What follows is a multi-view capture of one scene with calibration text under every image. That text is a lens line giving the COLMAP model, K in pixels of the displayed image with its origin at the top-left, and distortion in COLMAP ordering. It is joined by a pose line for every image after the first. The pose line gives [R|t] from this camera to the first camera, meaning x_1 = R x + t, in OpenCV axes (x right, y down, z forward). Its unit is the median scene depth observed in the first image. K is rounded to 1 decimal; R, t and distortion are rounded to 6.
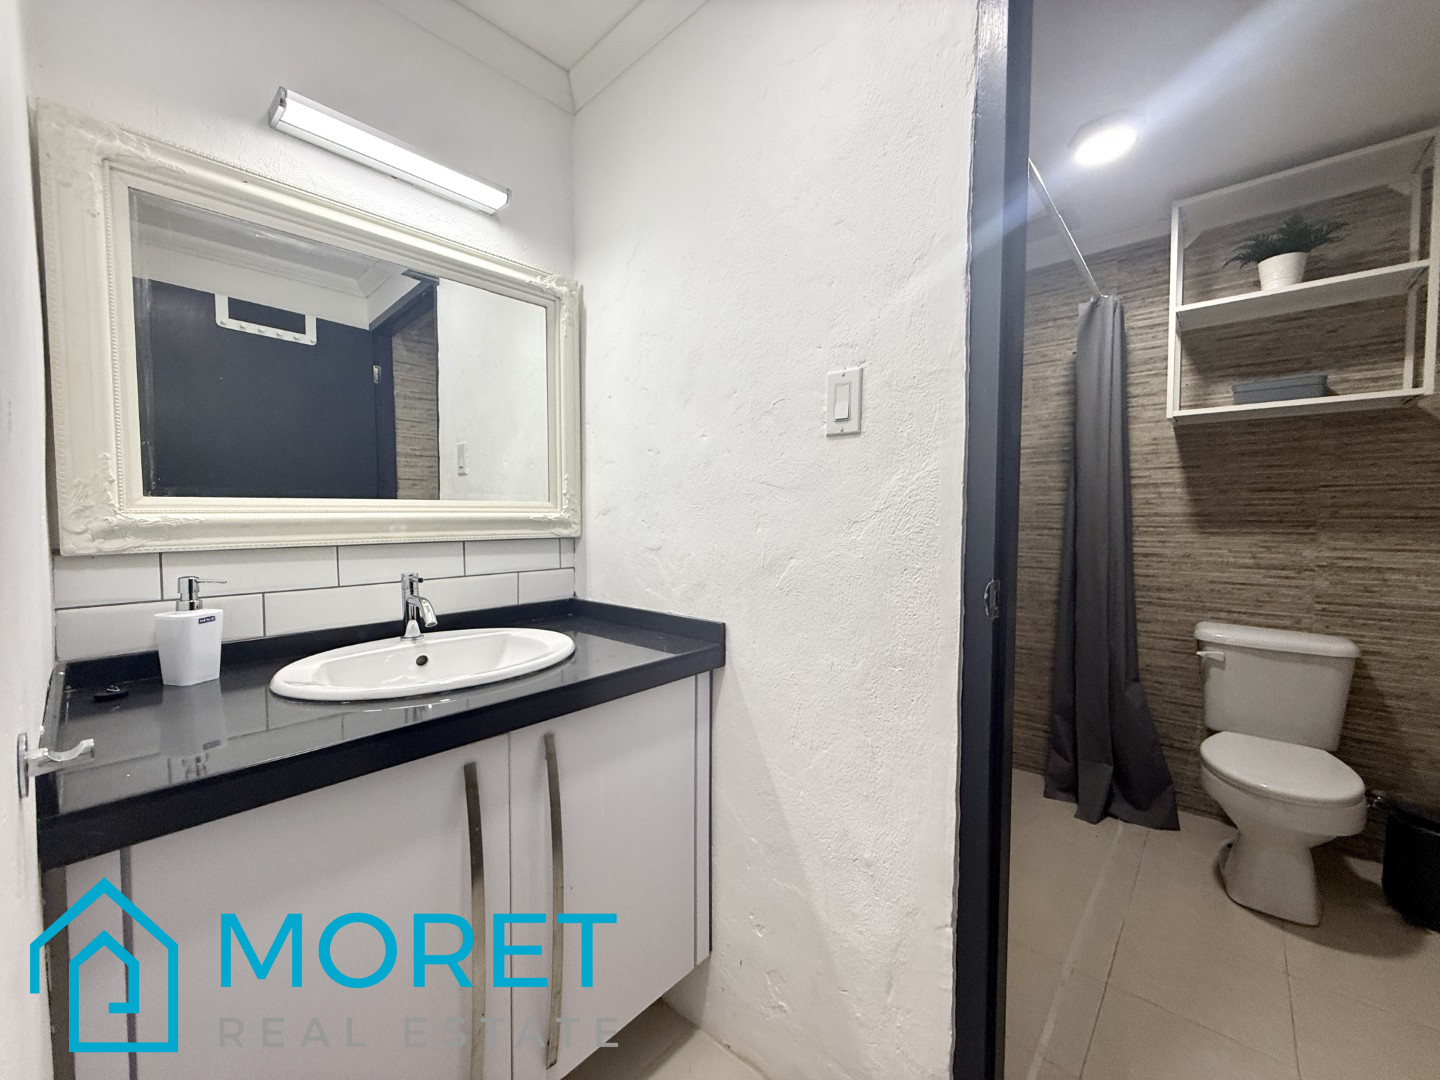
lens RADIAL K [[577.8, 0, 720.8], [0, 577.8, 538.1], [0, 0, 1]] dist [-0.001588, -0.000164]
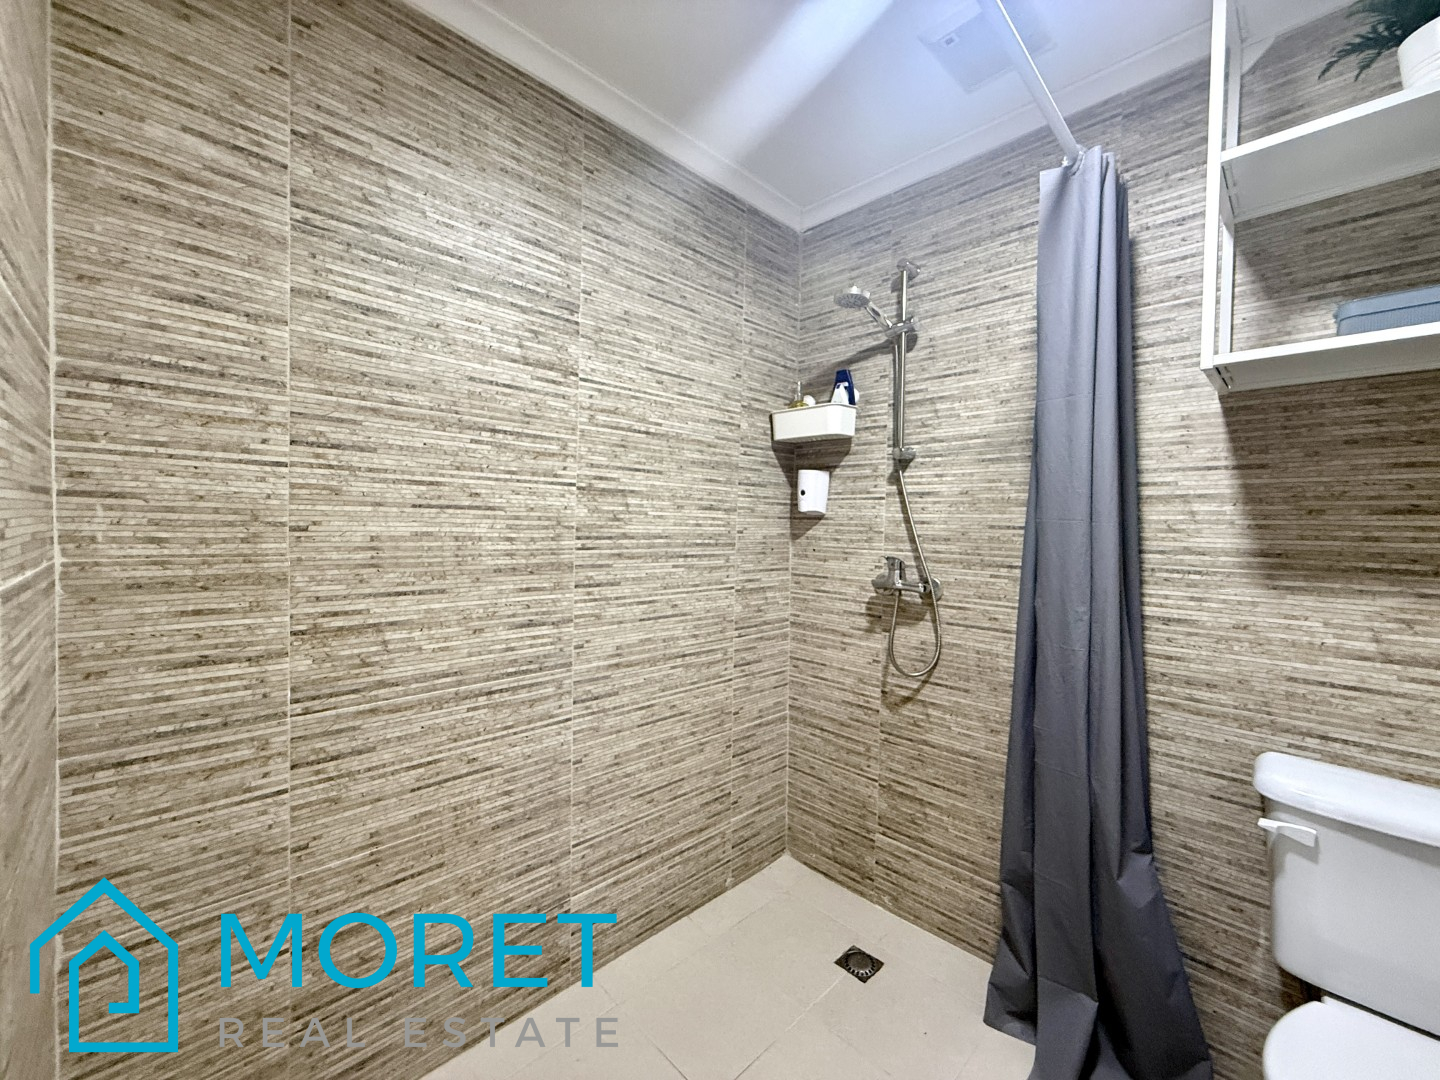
lens RADIAL K [[577.8, 0, 717.7], [0, 577.8, 537.2], [0, 0, 1]] dist [-0.001588, -0.000164]
pose [[0.997055, 0.025914, -0.072179, 0.343293], [-0.027496, 0.999401, -0.021012, -0.029856], [0.071591, 0.022935, 0.997170, 0.409572]]
